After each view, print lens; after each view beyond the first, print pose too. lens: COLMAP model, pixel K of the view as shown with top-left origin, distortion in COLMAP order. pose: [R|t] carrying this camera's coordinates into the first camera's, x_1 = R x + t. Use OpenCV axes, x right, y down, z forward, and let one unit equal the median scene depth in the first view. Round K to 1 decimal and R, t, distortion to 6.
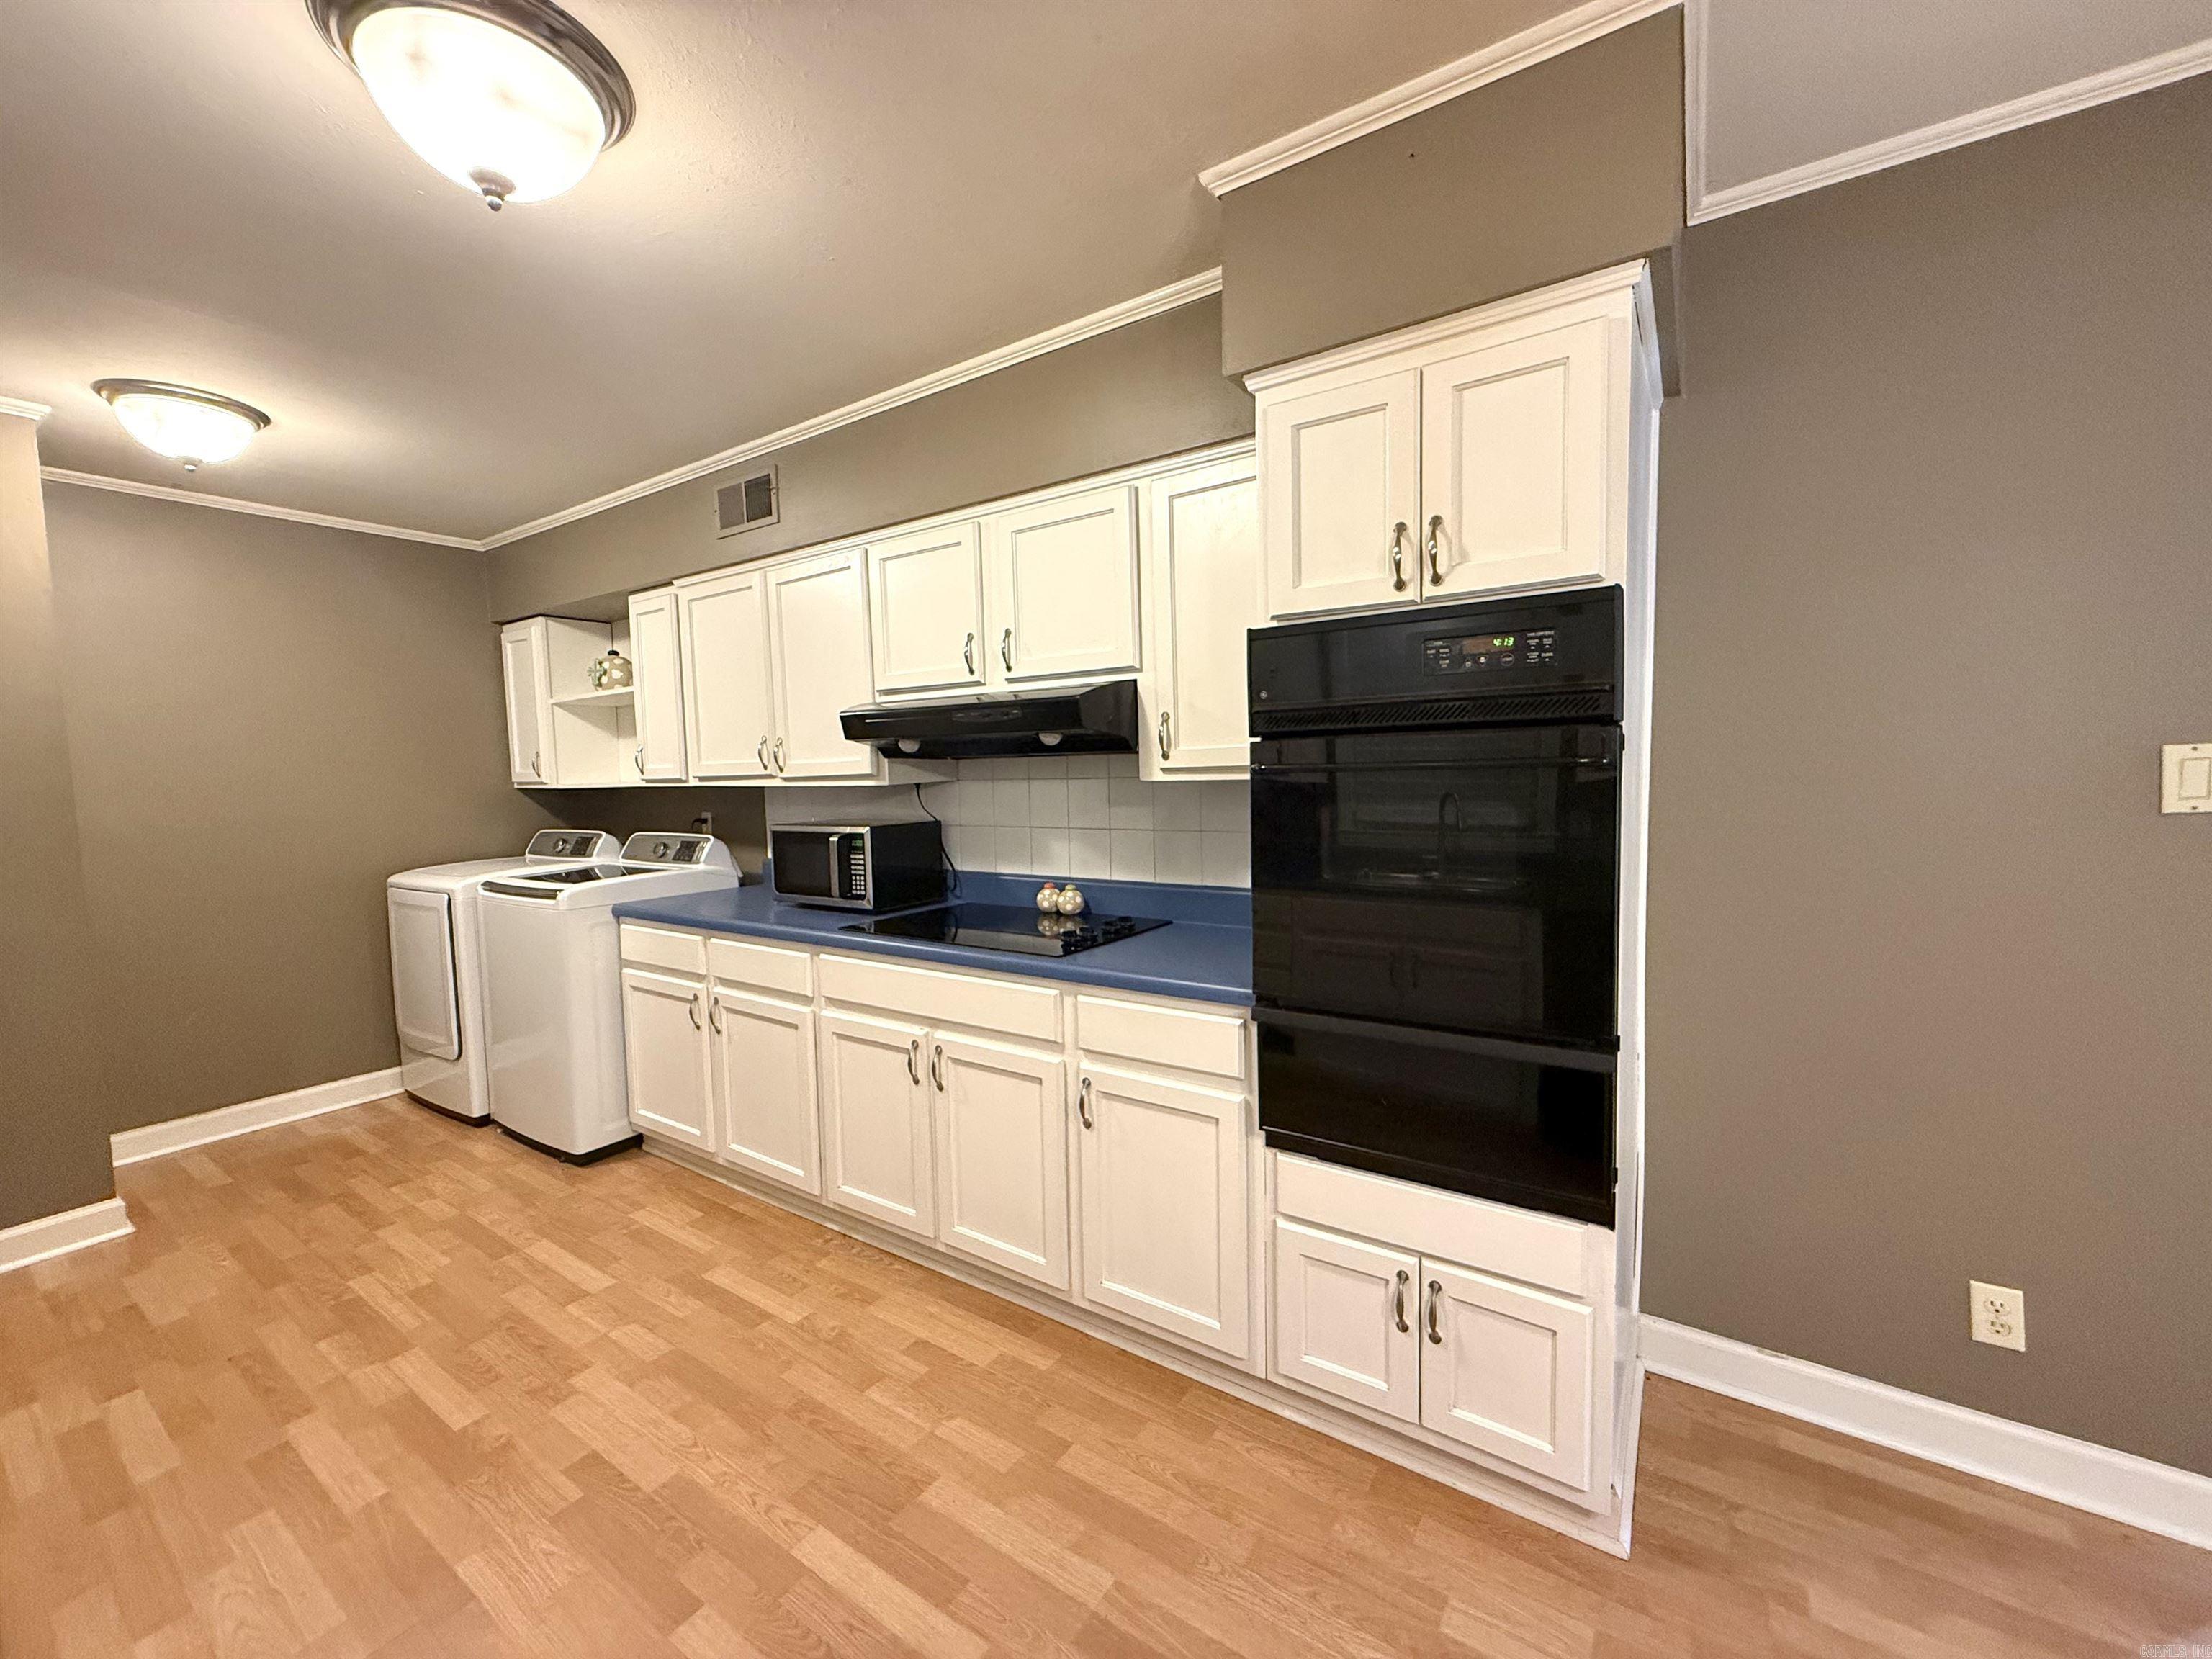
lens RADIAL K [[879.4, 0, 1106.0], [0, 879.4, 829.5], [0, 0, 1]] dist [-0.001830, 0.000165]
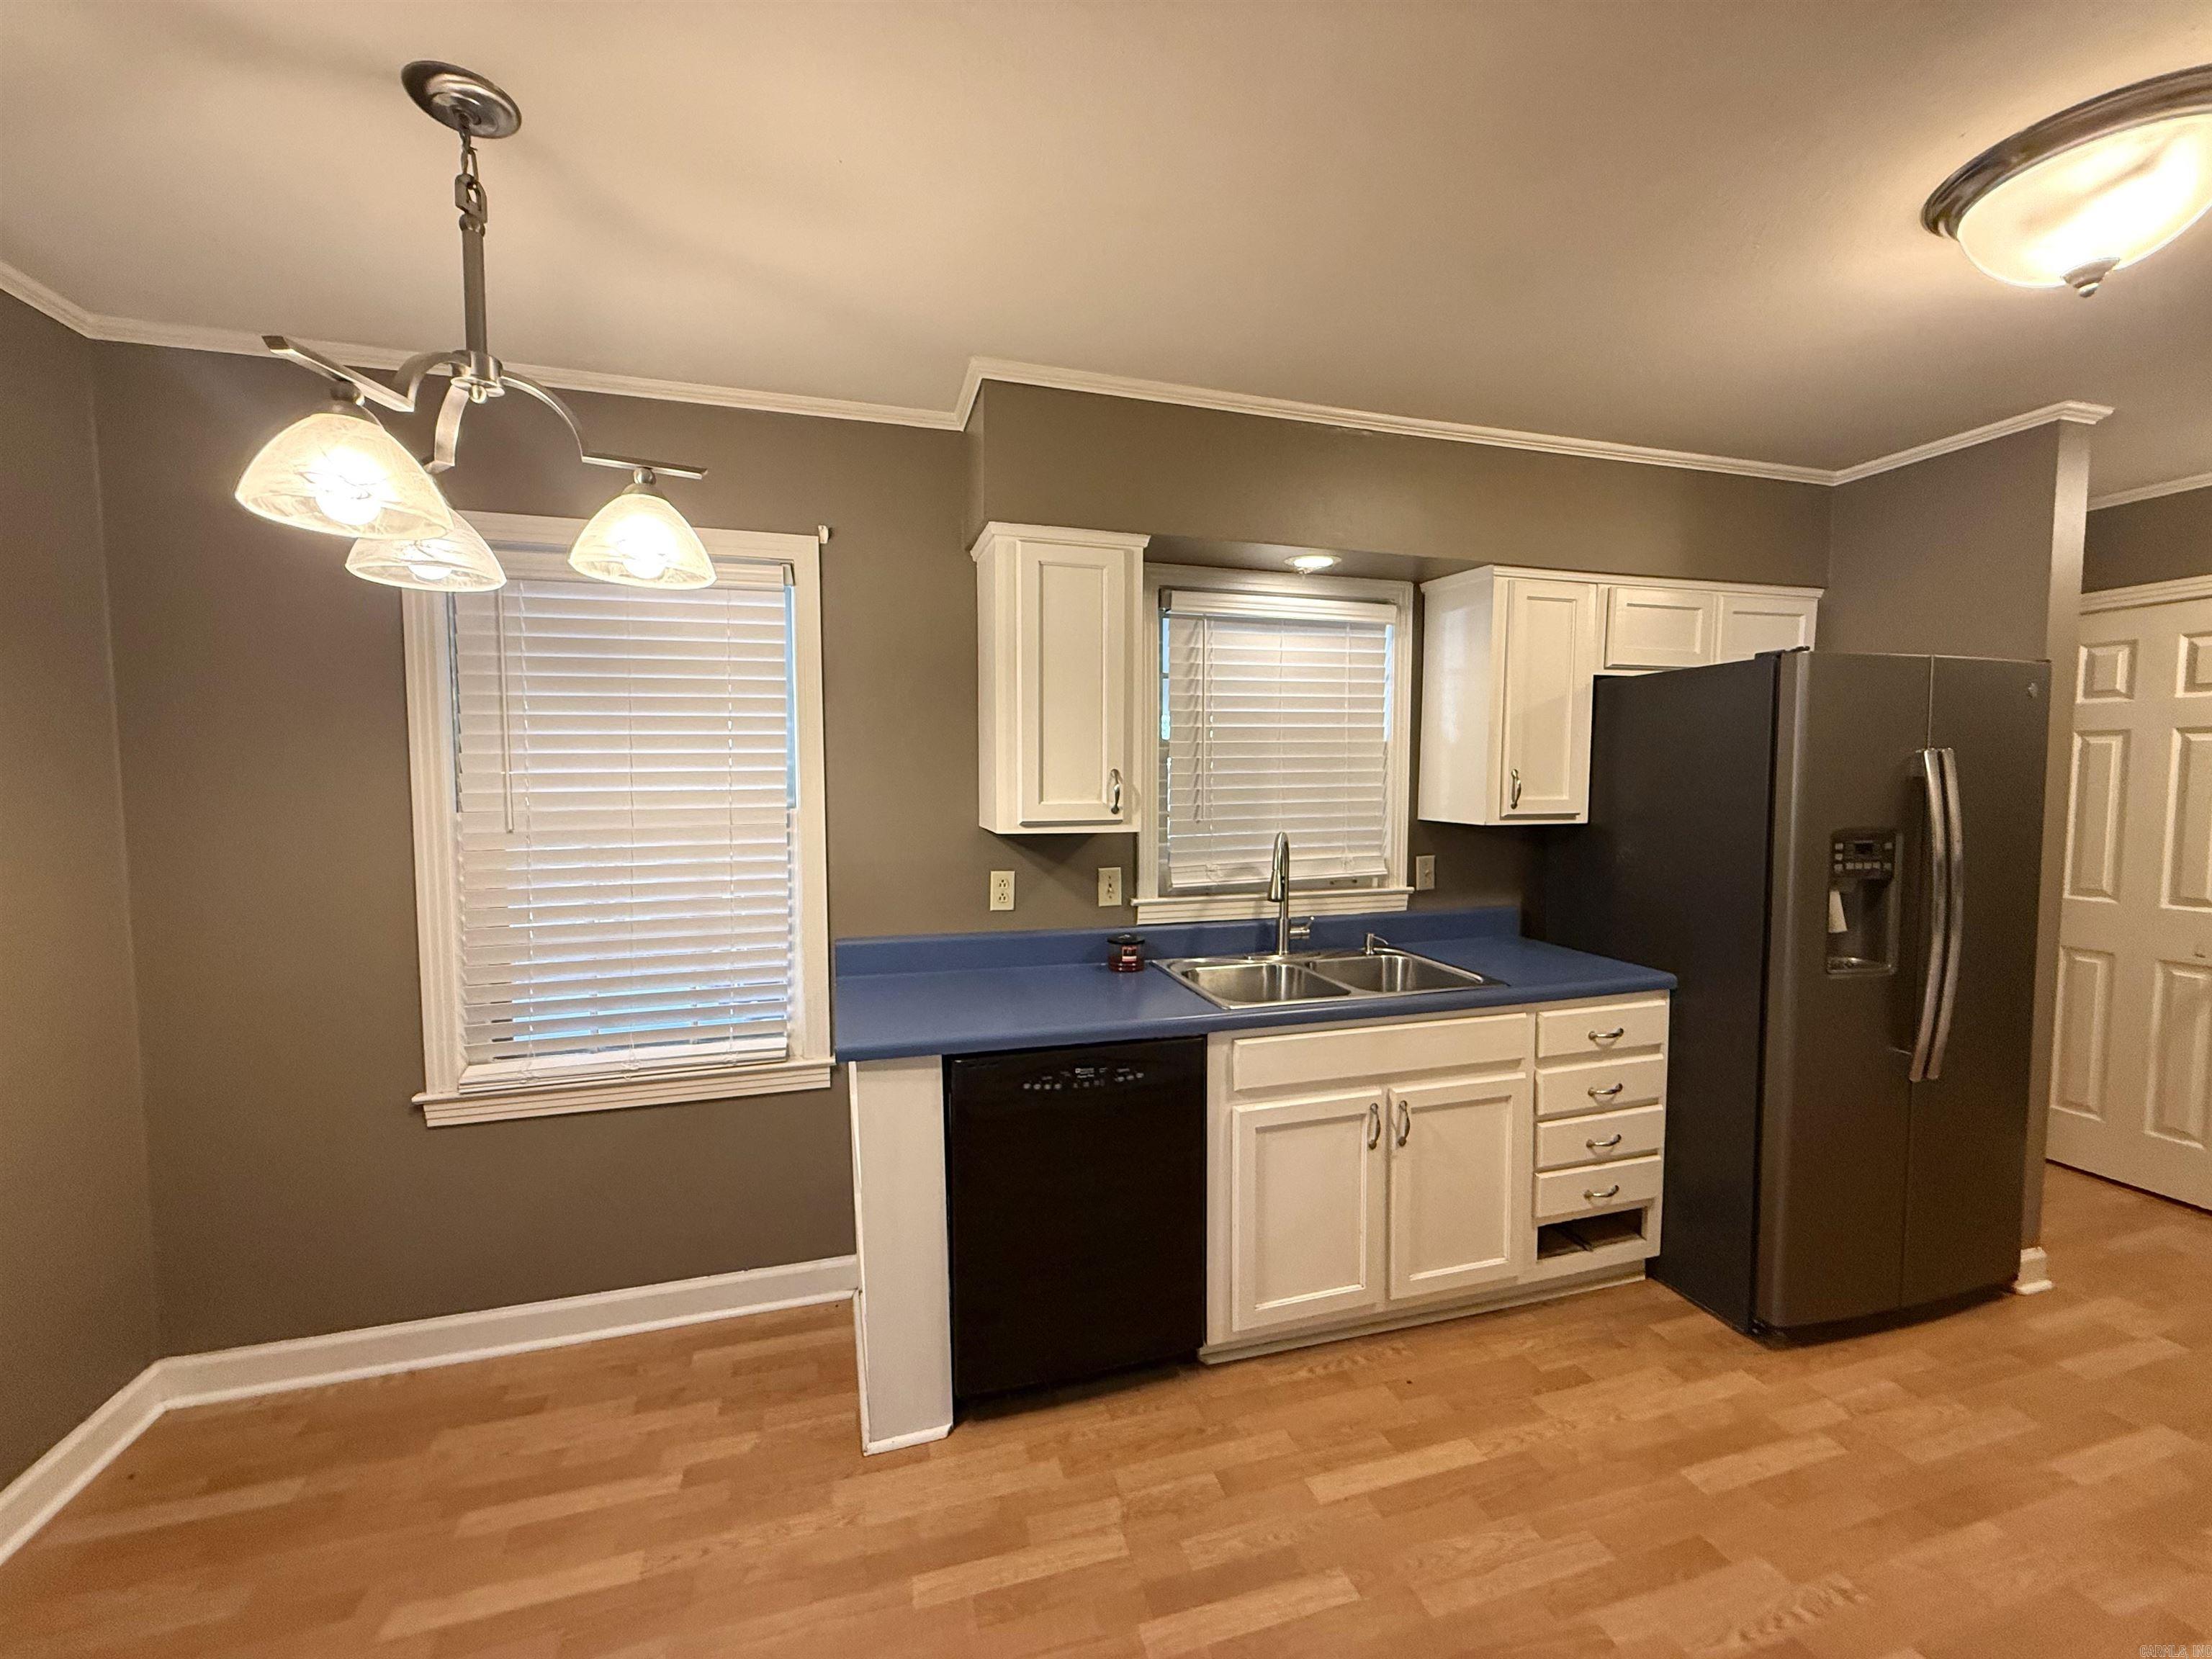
lens RADIAL K [[896.9, 0, 1106.0], [0, 896.9, 829.5], [0, 0, 1]] dist [0.000238, -0.000073]
pose [[-0.635872, 0.070943, -0.768527, 0.528015], [-0.040457, 0.991334, 0.124984, -0.095334], [0.770733, 0.110566, -0.627491, 0.483852]]
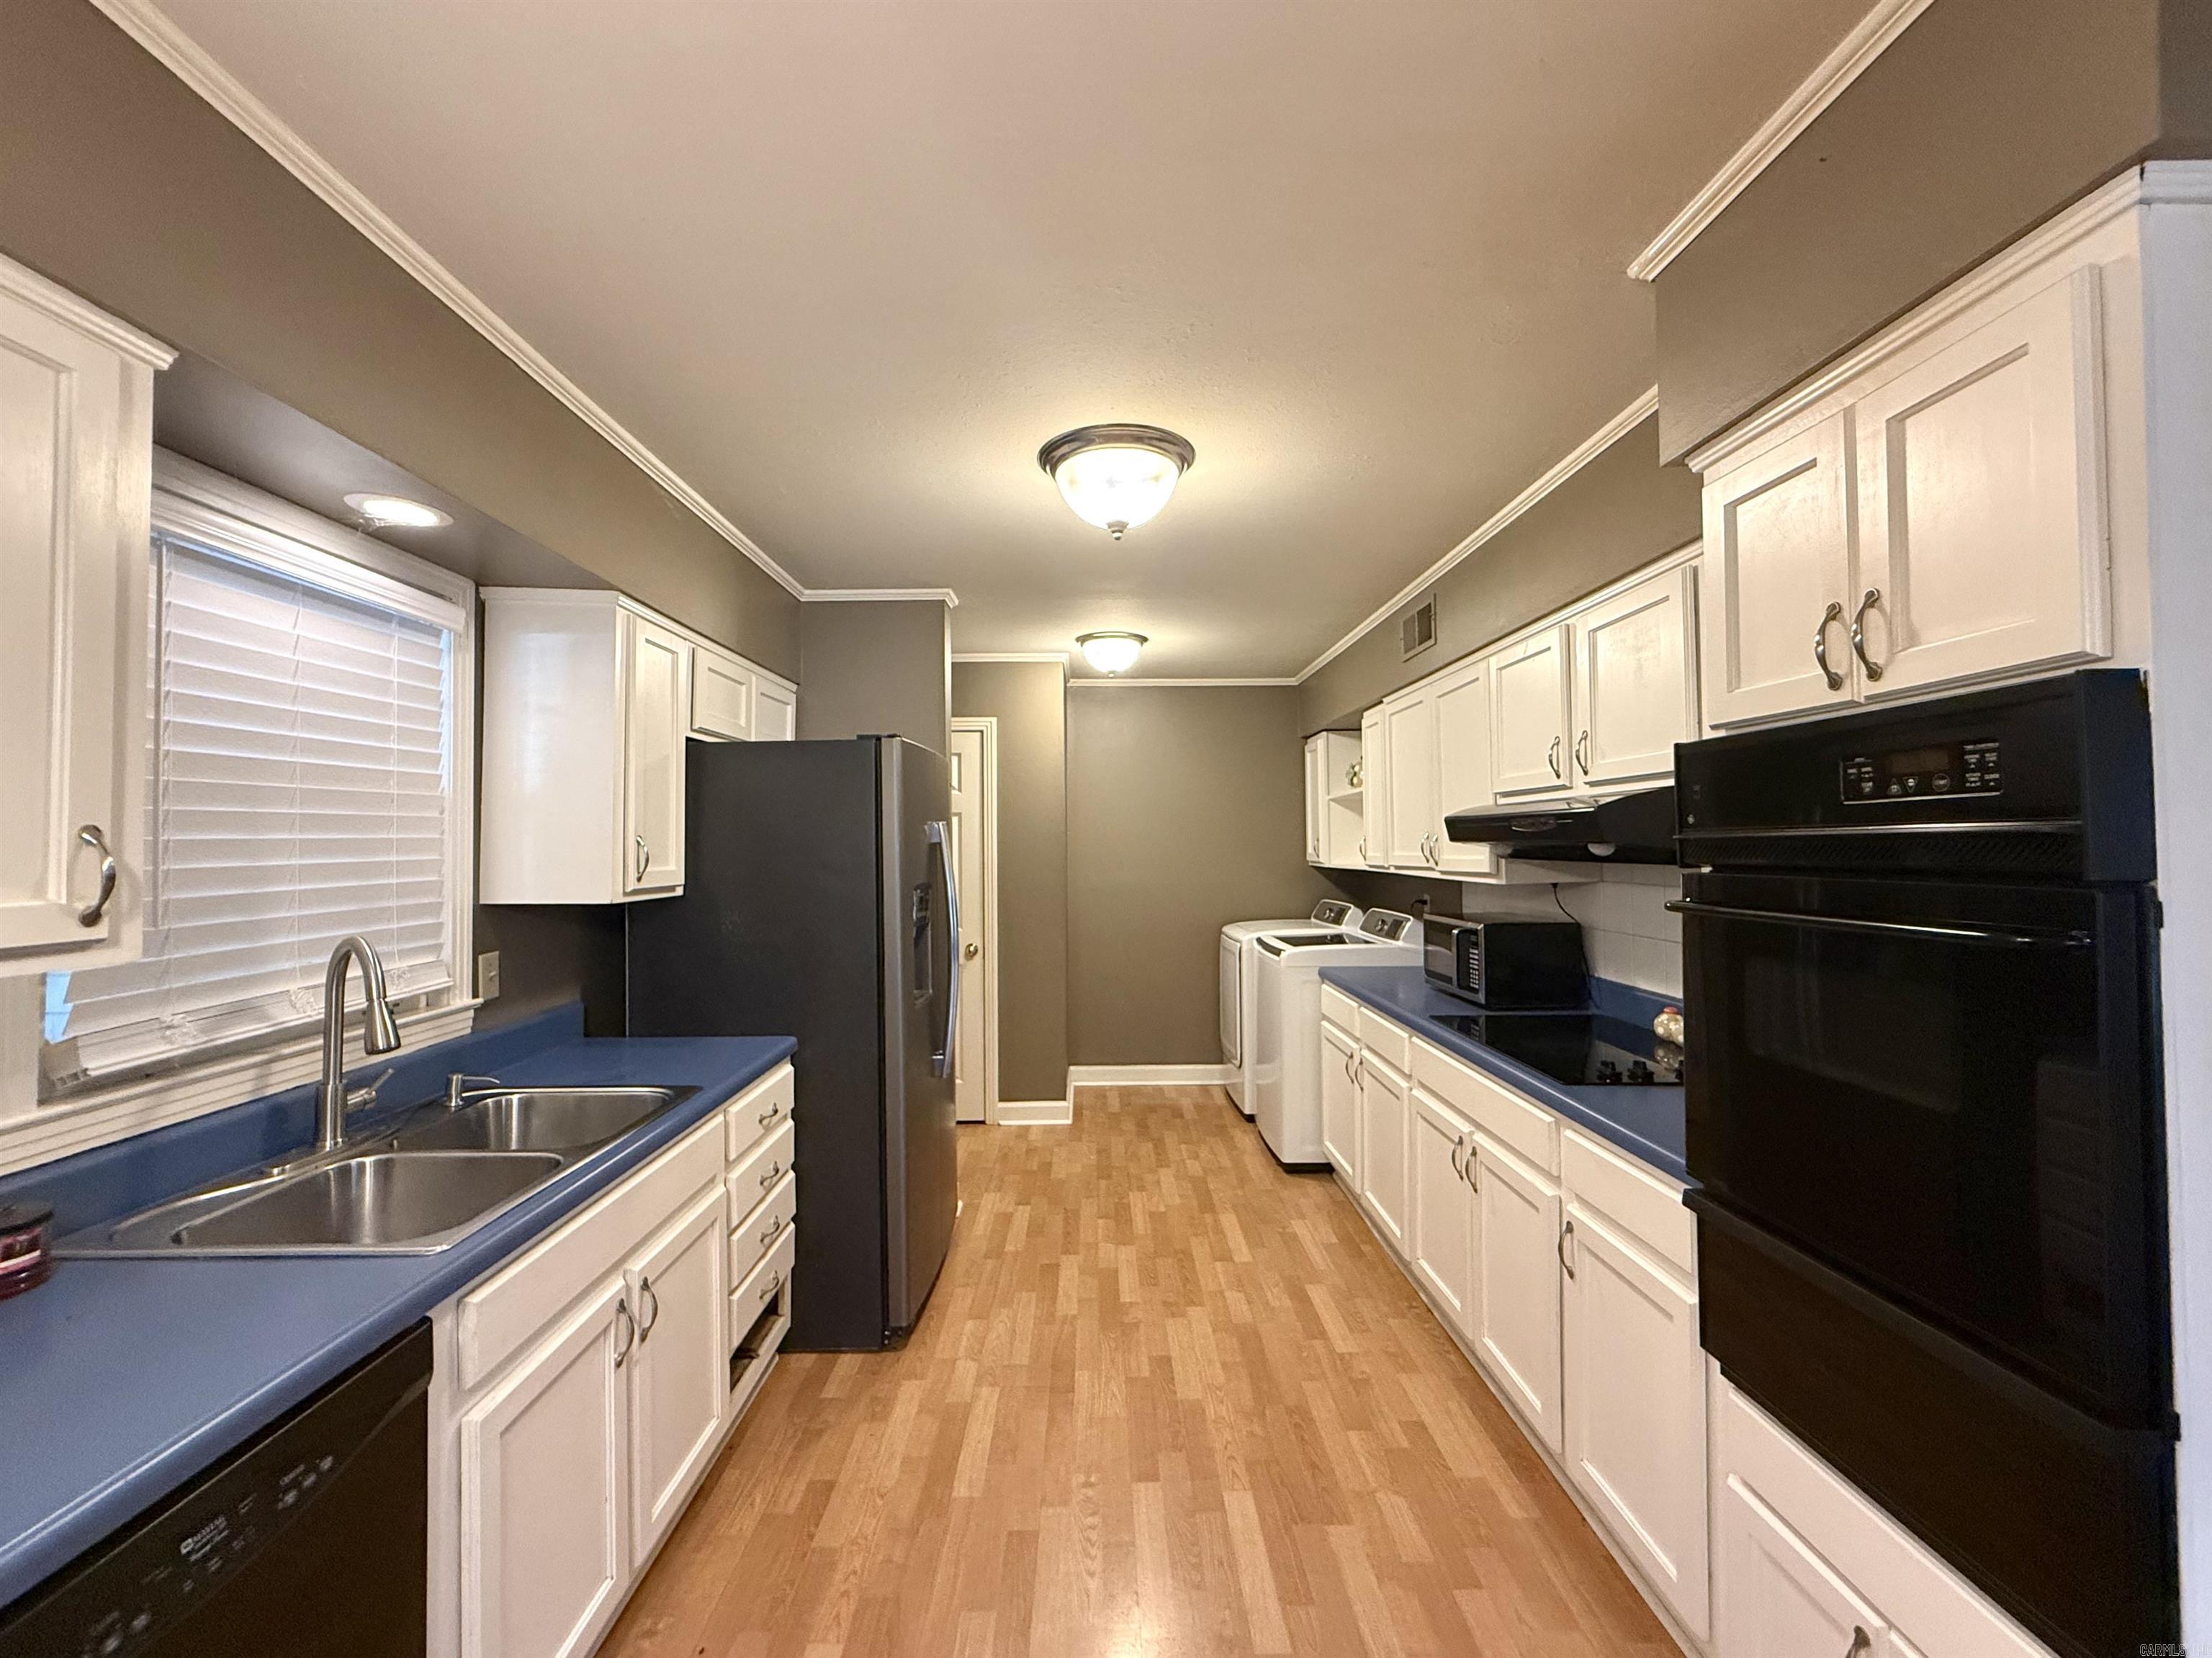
lens RADIAL K [[896.8, 0, 1106.0], [0, 896.8, 829.0], [0, 0, 1]] dist [0.000238, -0.000073]
pose [[0.572506, 0.003892, -0.819891, 0.401304], [-0.064212, 0.997130, -0.040104, -0.051027], [0.817382, 0.075607, 0.571113, 0.026441]]
